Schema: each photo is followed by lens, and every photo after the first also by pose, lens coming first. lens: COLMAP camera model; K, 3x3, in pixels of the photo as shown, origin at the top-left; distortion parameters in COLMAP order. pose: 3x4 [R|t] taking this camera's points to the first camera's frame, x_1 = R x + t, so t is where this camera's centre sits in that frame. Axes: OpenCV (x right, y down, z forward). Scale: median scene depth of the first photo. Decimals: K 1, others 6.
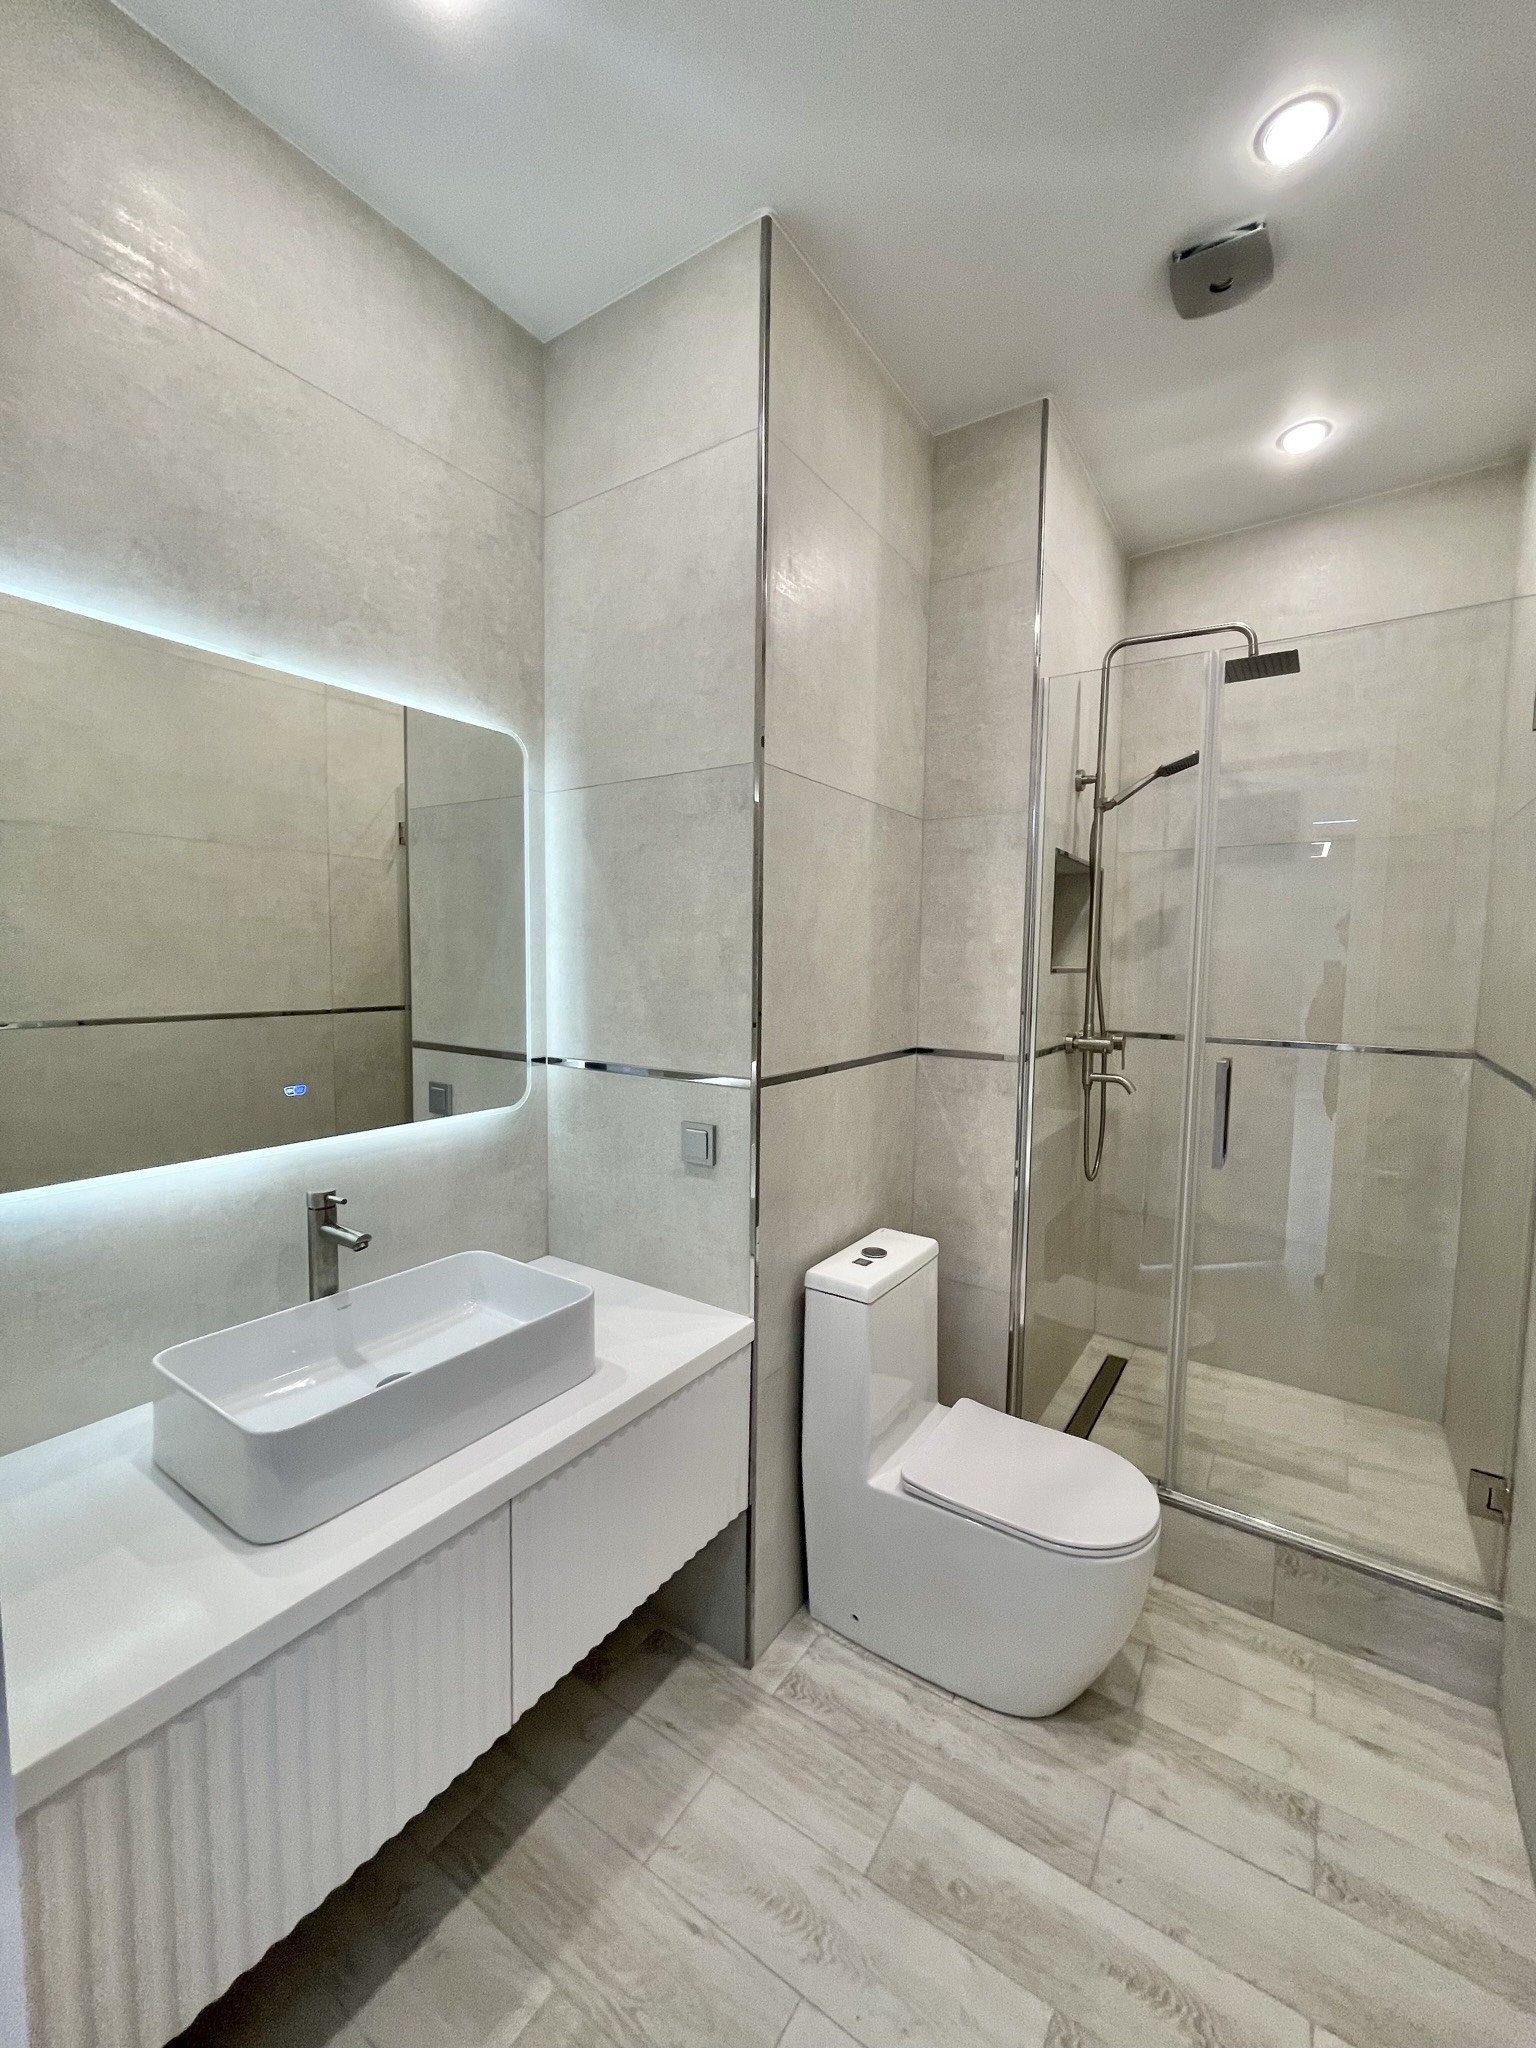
lens RADIAL K [[822.7, 0, 771.6], [0, 822.7, 1018.4], [0, 0, 1]] dist [-0.002526, -0.000065]
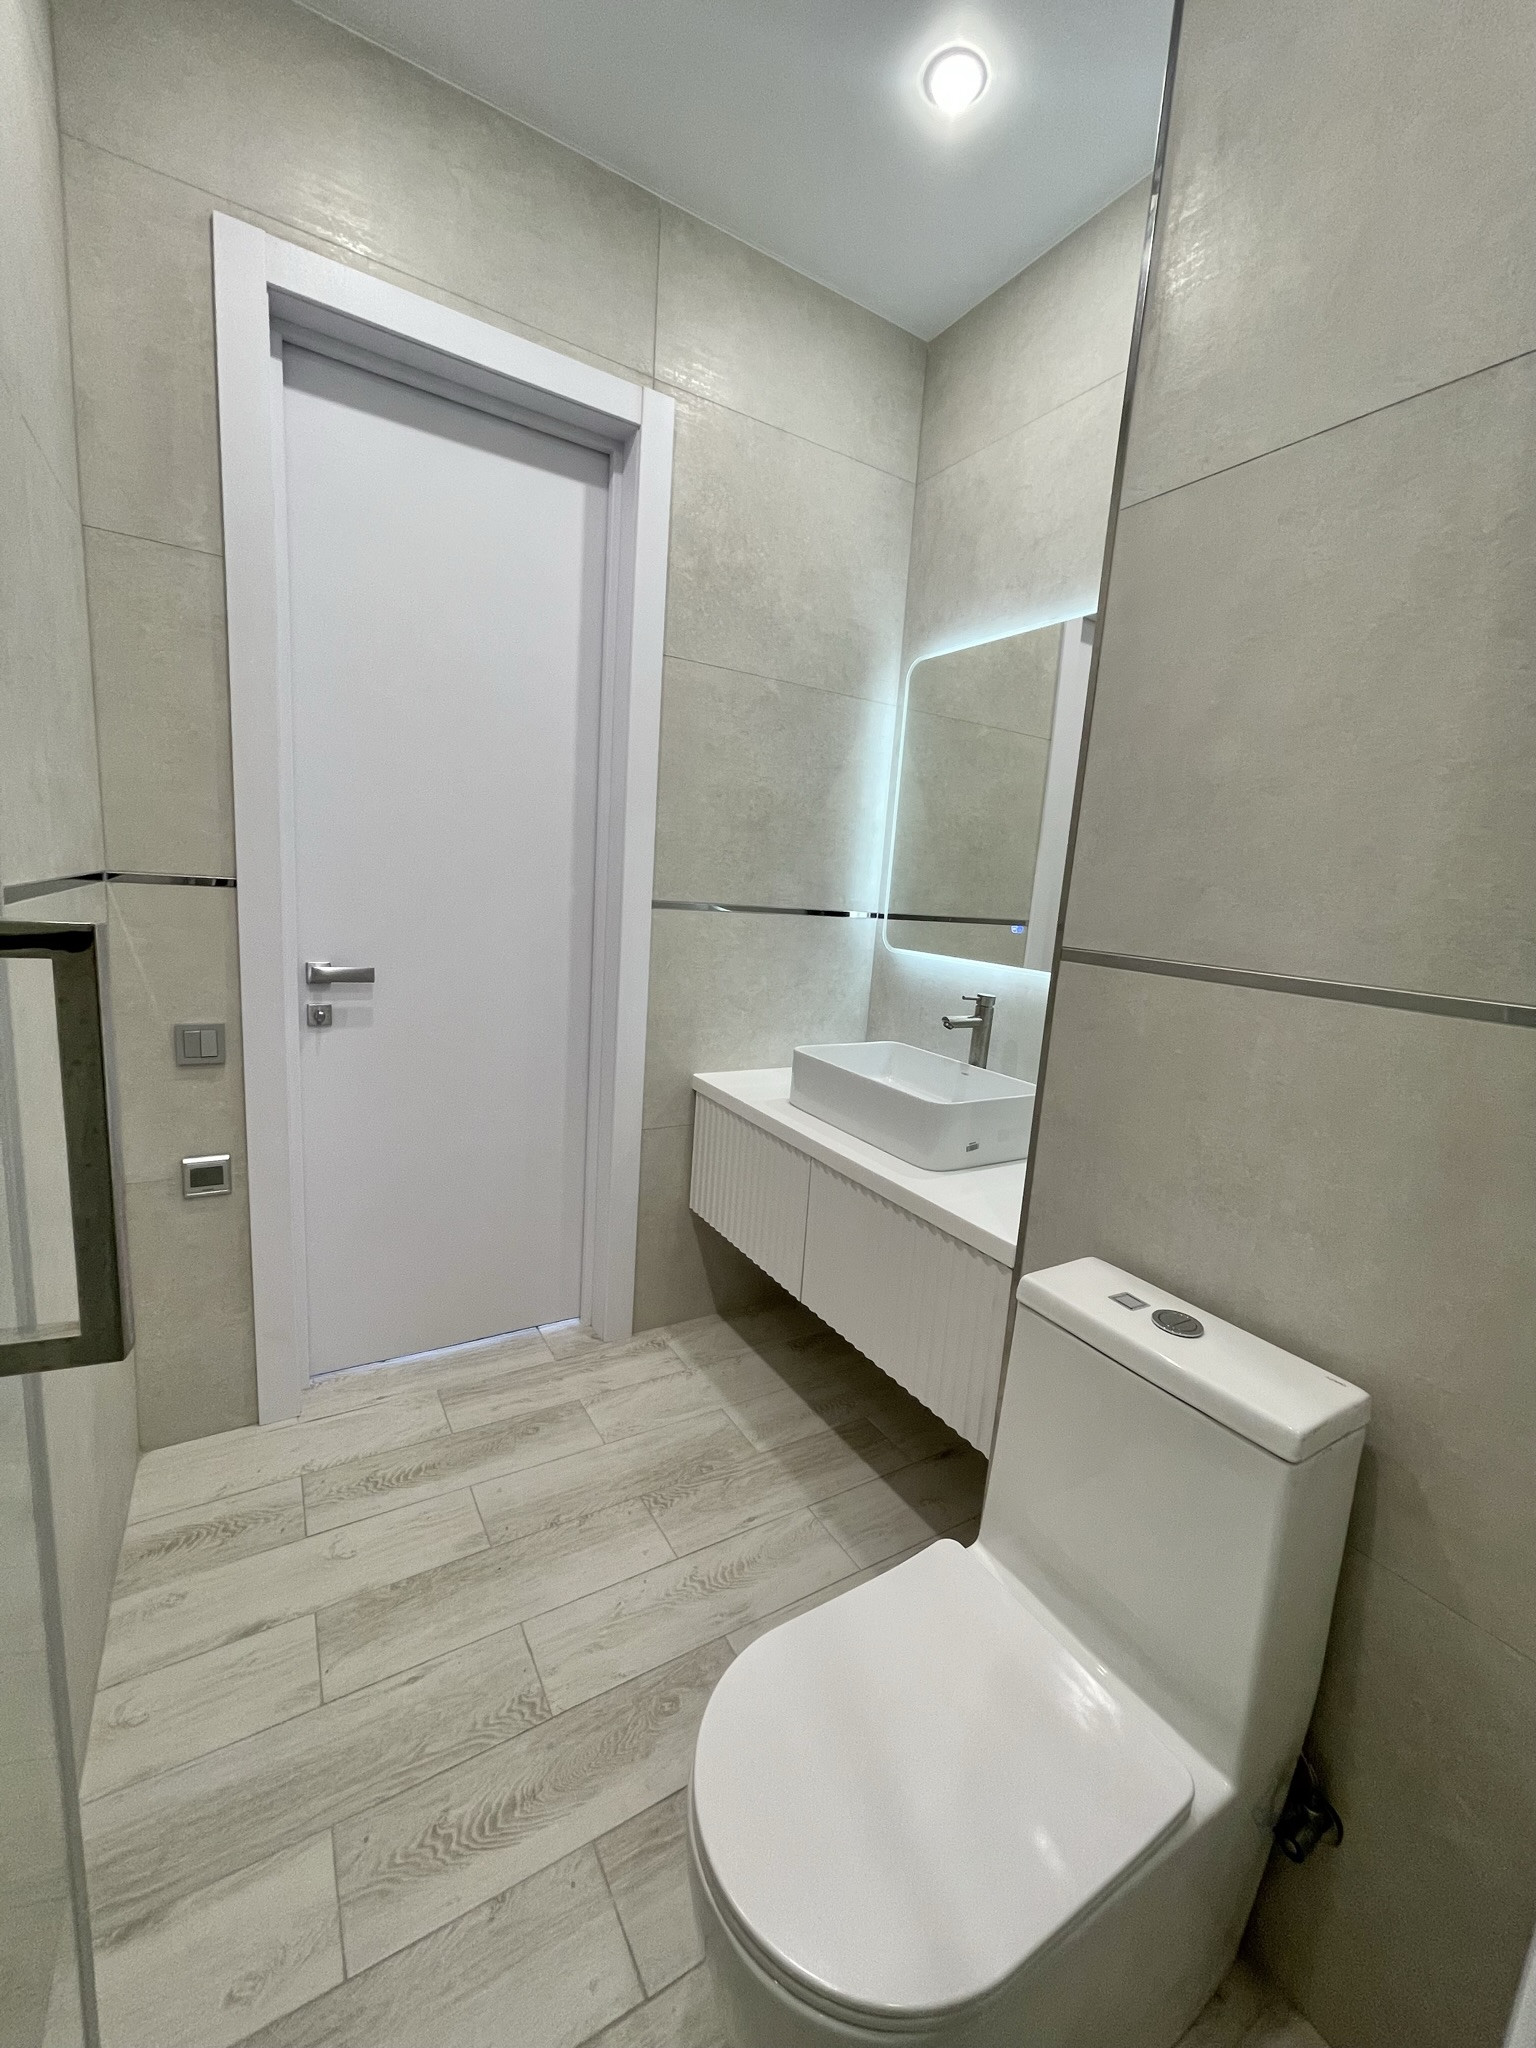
lens RADIAL K [[822.7, 0, 771.6], [0, 822.7, 1018.4], [0, 0, 1]] dist [-0.002526, -0.000065]
pose [[-0.410091, 0.106094, -0.905853, 0.770749], [-0.145151, 0.972960, 0.179665, 0.037610], [0.900420, 0.205165, -0.383602, 1.024202]]
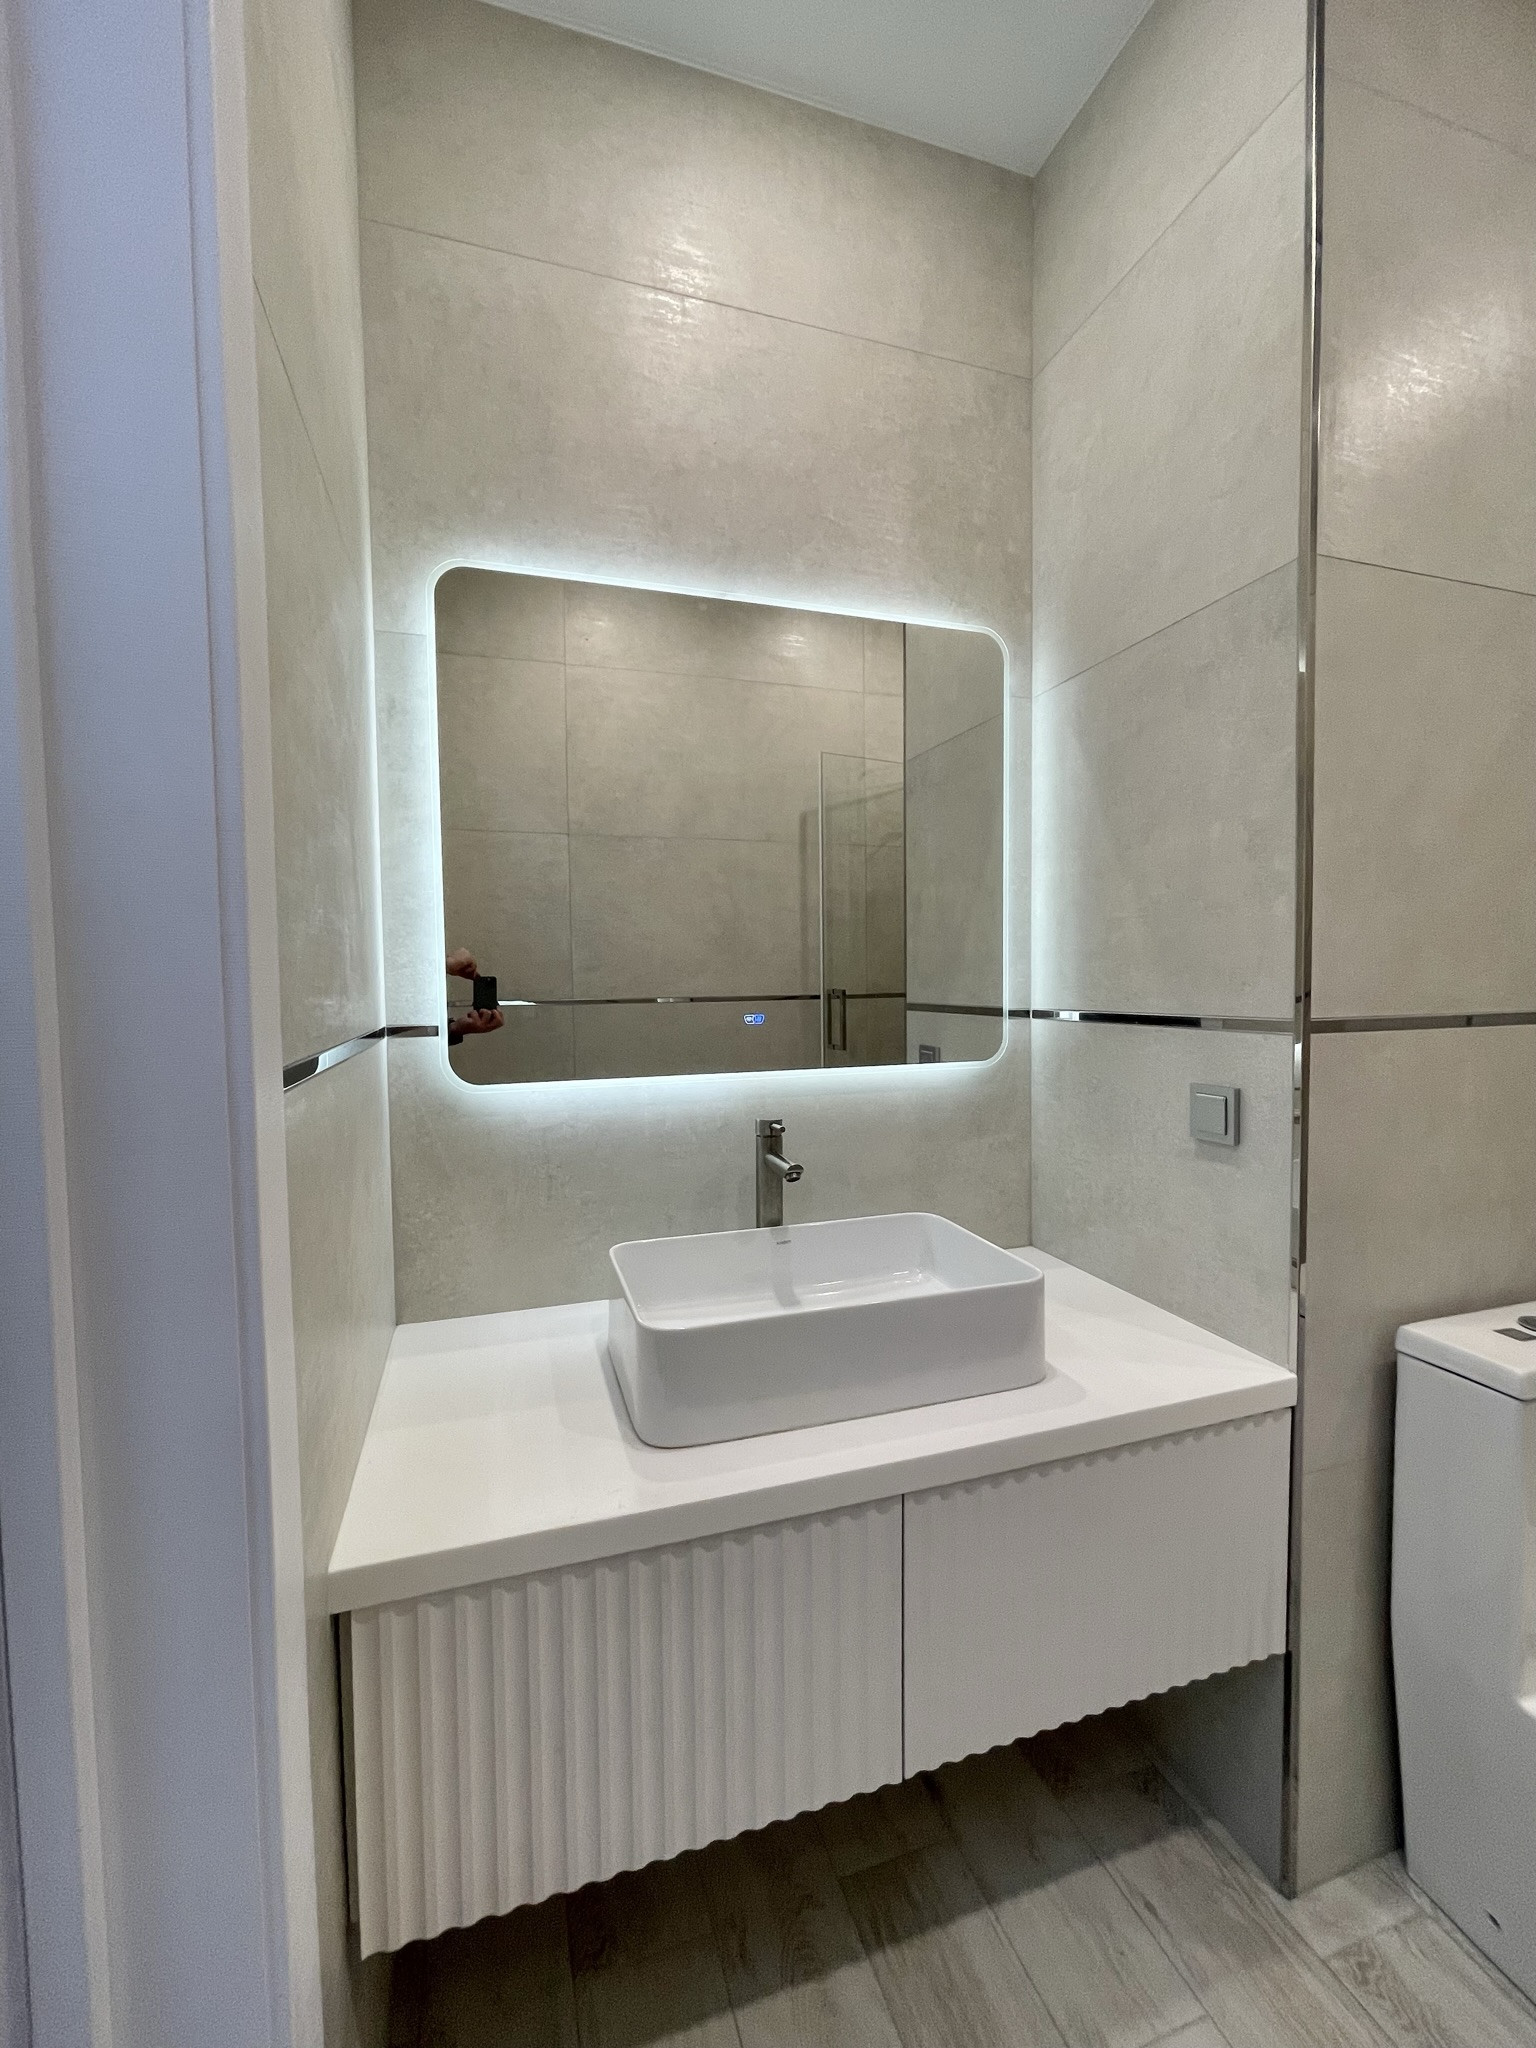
lens RADIAL K [[859.7, 0, 774.8], [0, 859.7, 1017.4], [0, 0, 1]] dist [-0.001539, -0.001315]
pose [[0.789484, 0.003187, -0.613763, 0.070352], [-0.022579, 0.999460, -0.023854, 0.095089], [0.613356, 0.032690, 0.789130, 0.163761]]
